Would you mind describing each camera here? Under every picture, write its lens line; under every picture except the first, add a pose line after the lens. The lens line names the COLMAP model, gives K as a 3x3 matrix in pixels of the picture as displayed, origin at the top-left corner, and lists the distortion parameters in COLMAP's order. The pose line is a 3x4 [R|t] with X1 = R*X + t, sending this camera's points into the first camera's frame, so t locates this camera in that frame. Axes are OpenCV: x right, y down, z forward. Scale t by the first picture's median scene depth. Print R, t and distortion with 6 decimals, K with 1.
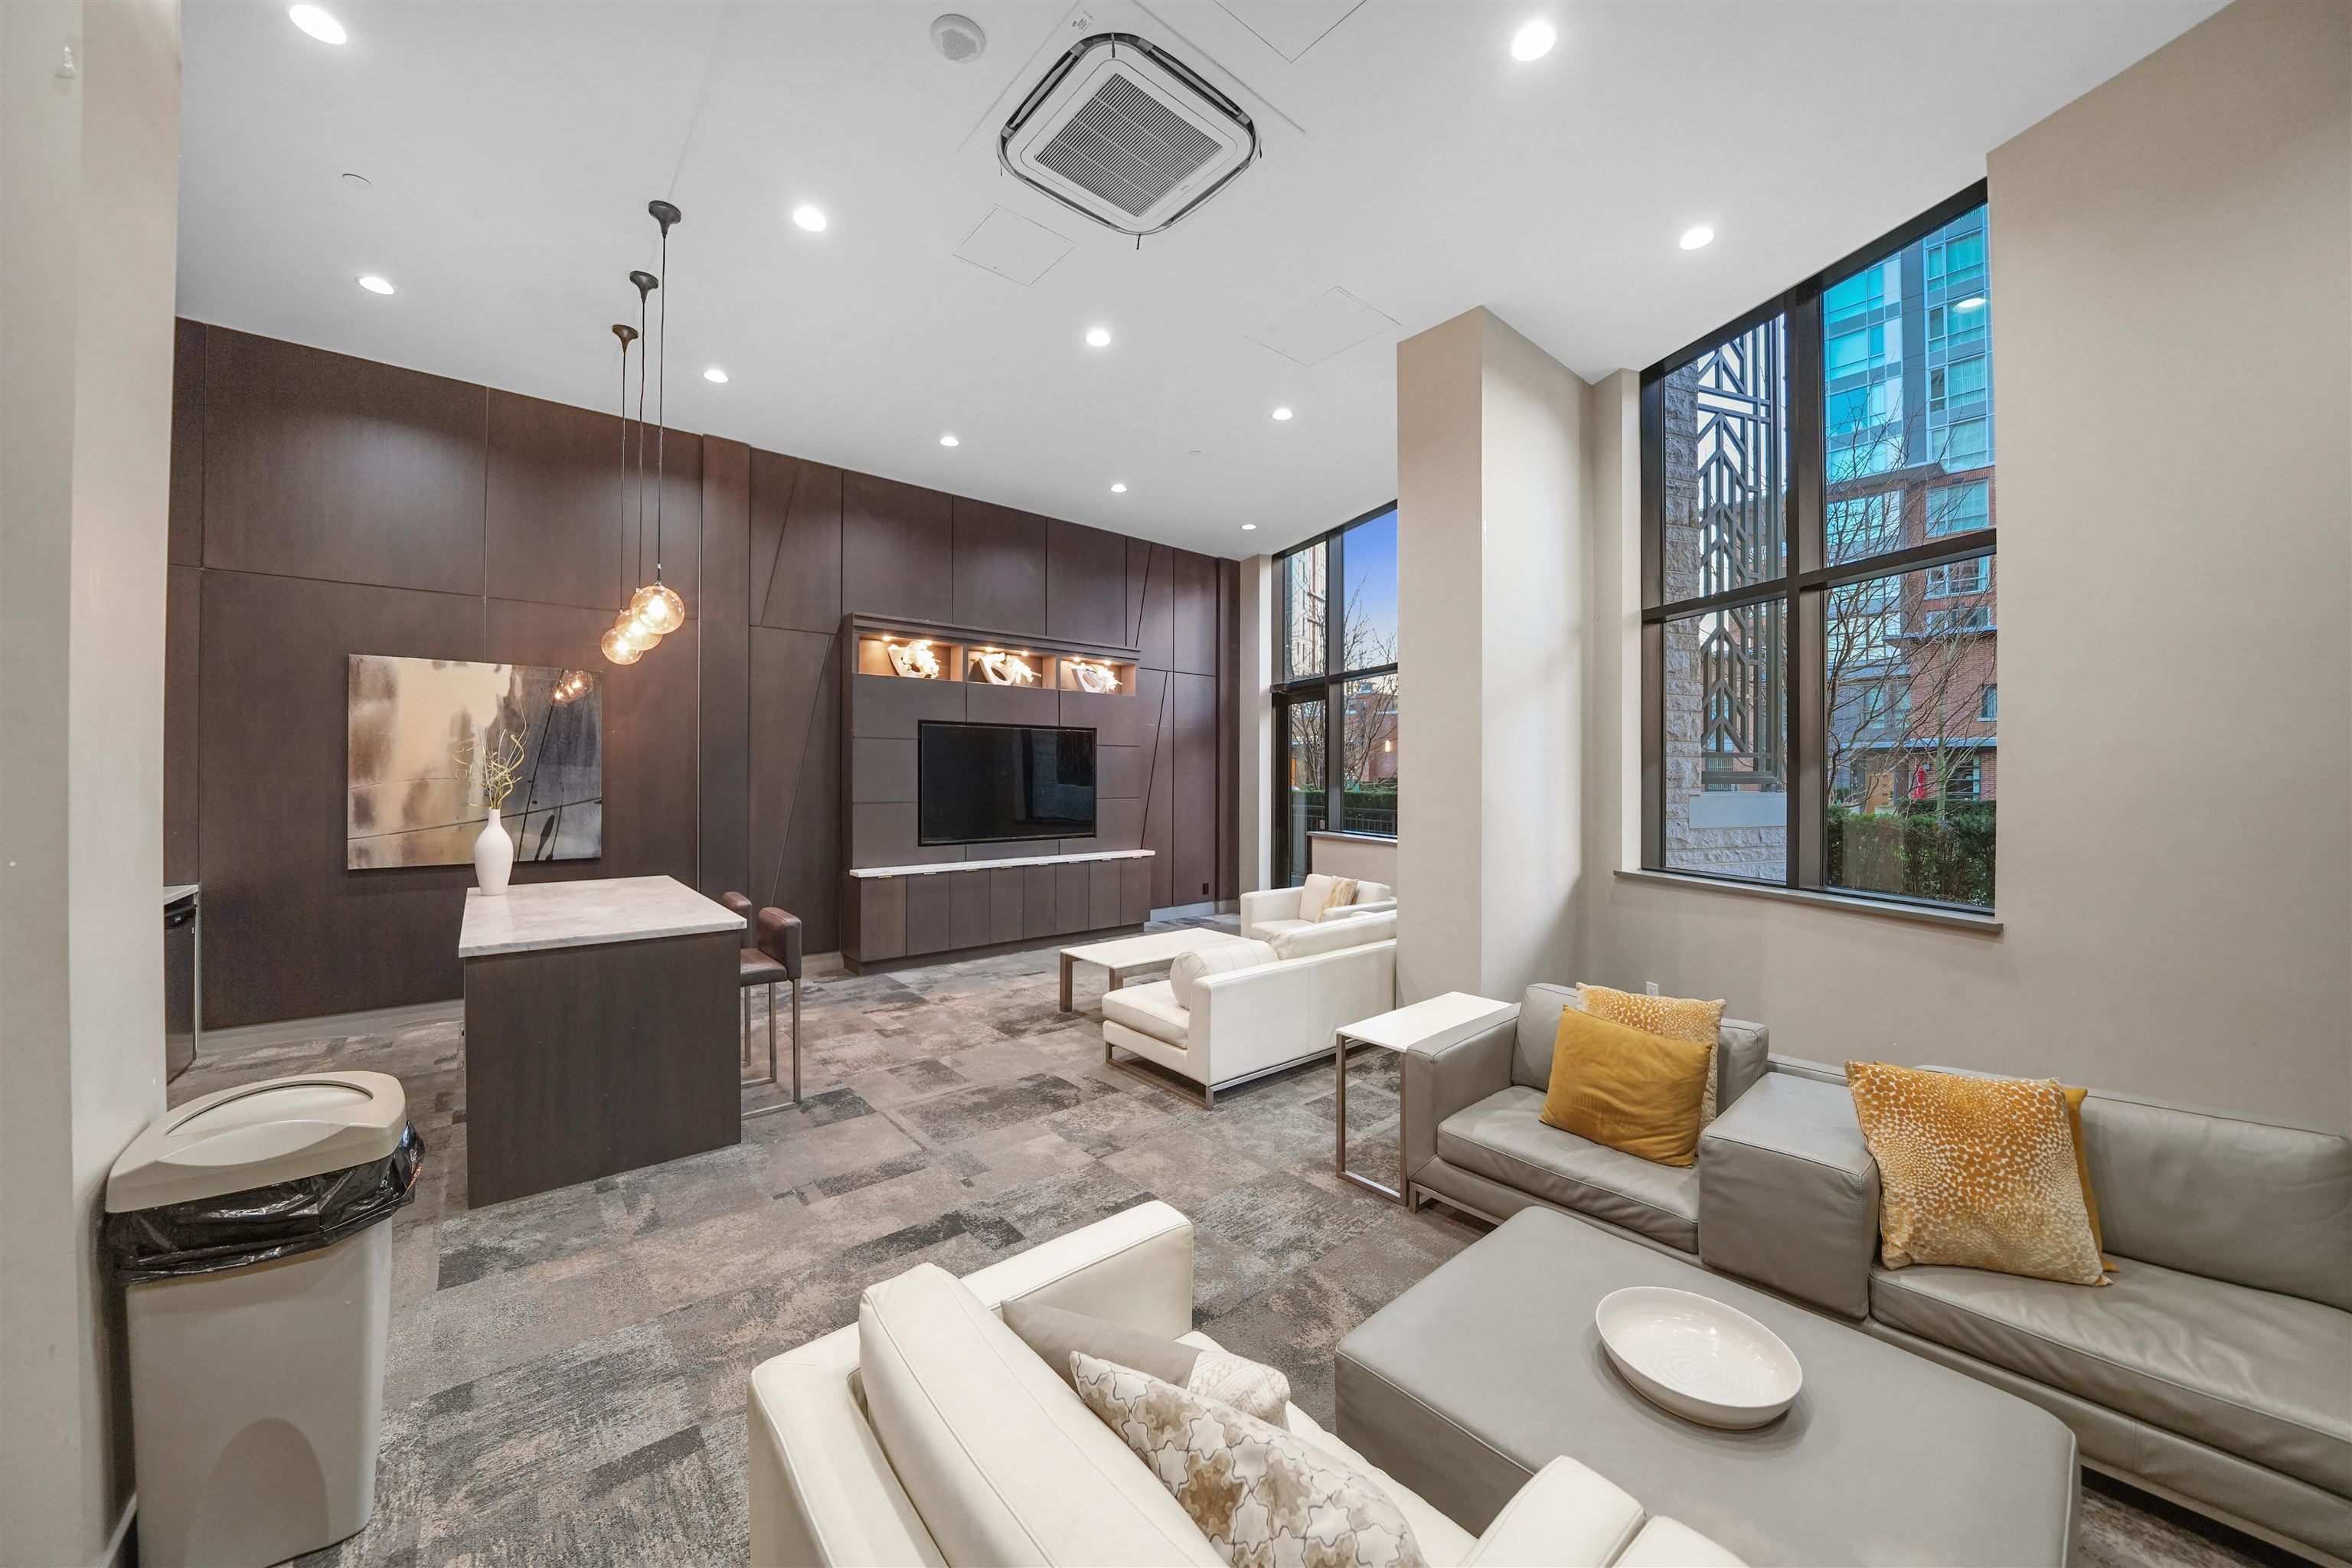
lens RADIAL K [[818.8, 0, 1176.2], [0, 818.8, 772.5], [0, 0, 1]] dist [-0.002989, -0.000233]
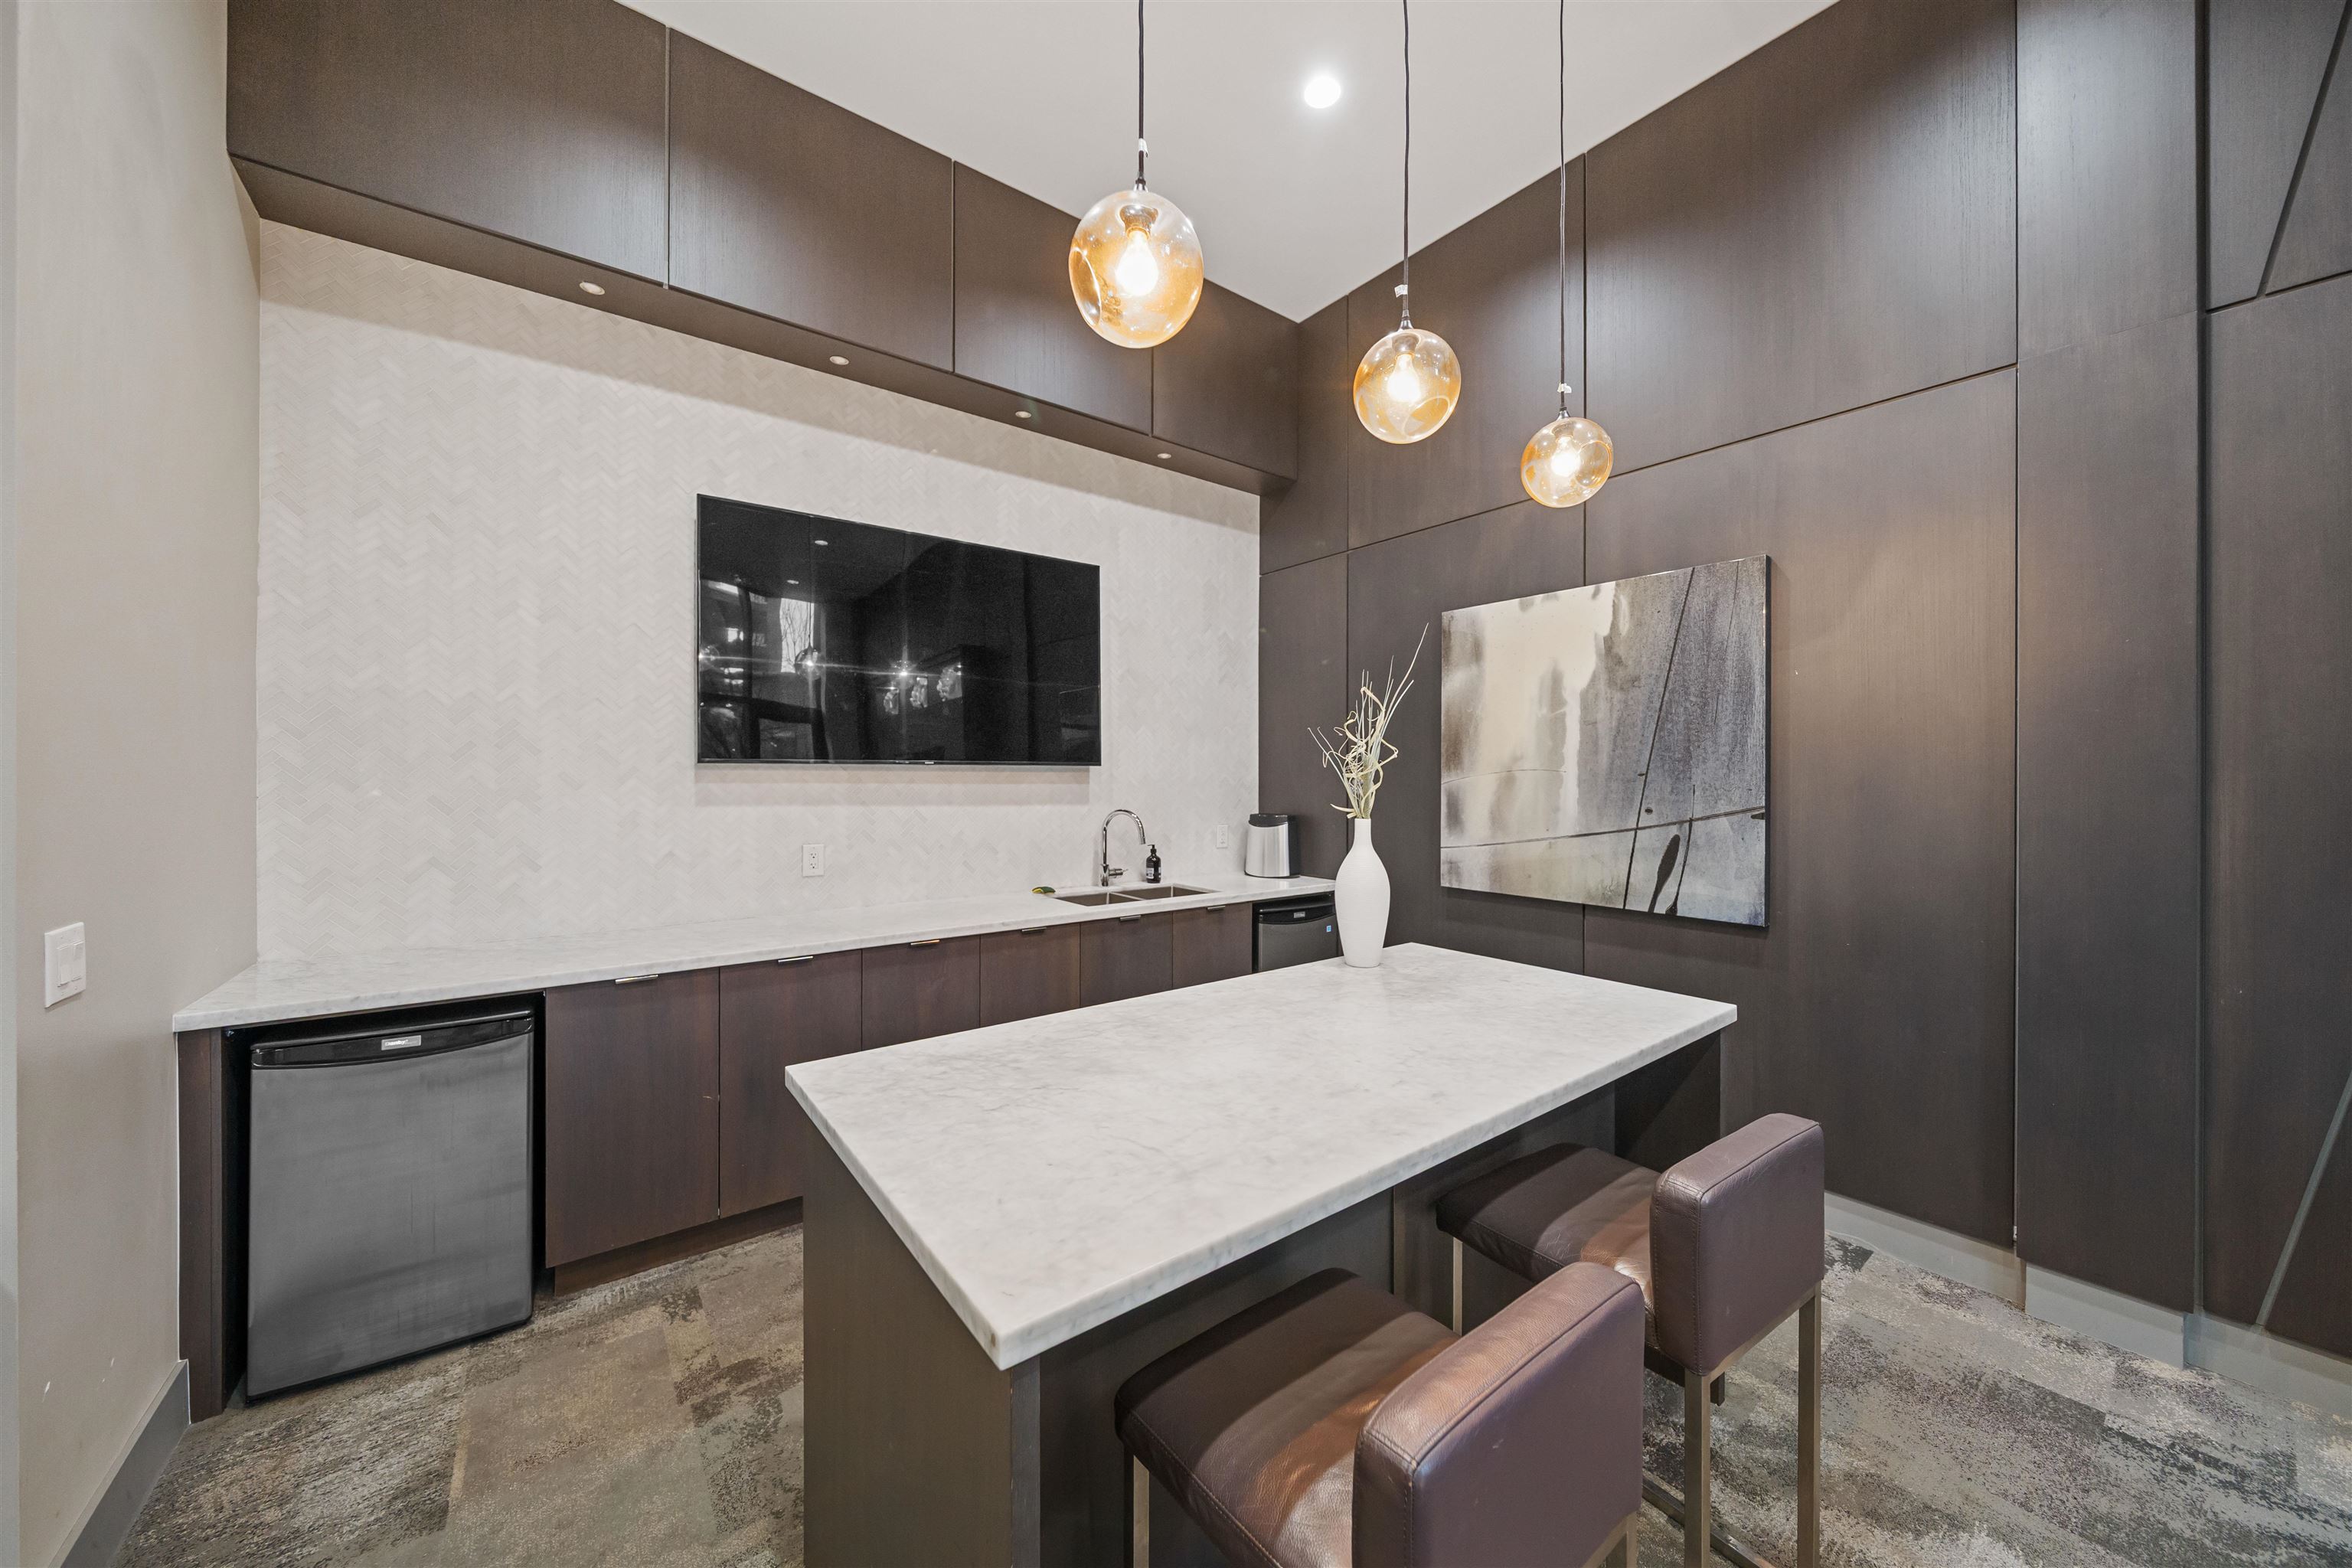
lens RADIAL K [[818.8, 0, 1175.9], [0, 818.8, 770.7], [0, 0, 1]] dist [-0.002989, -0.000233]
pose [[-0.059538, -0.010379, -0.998172, -0.207178], [0.002259, 0.999942, -0.010532, 0.014649], [0.998223, -0.002882, -0.059511, 0.762918]]
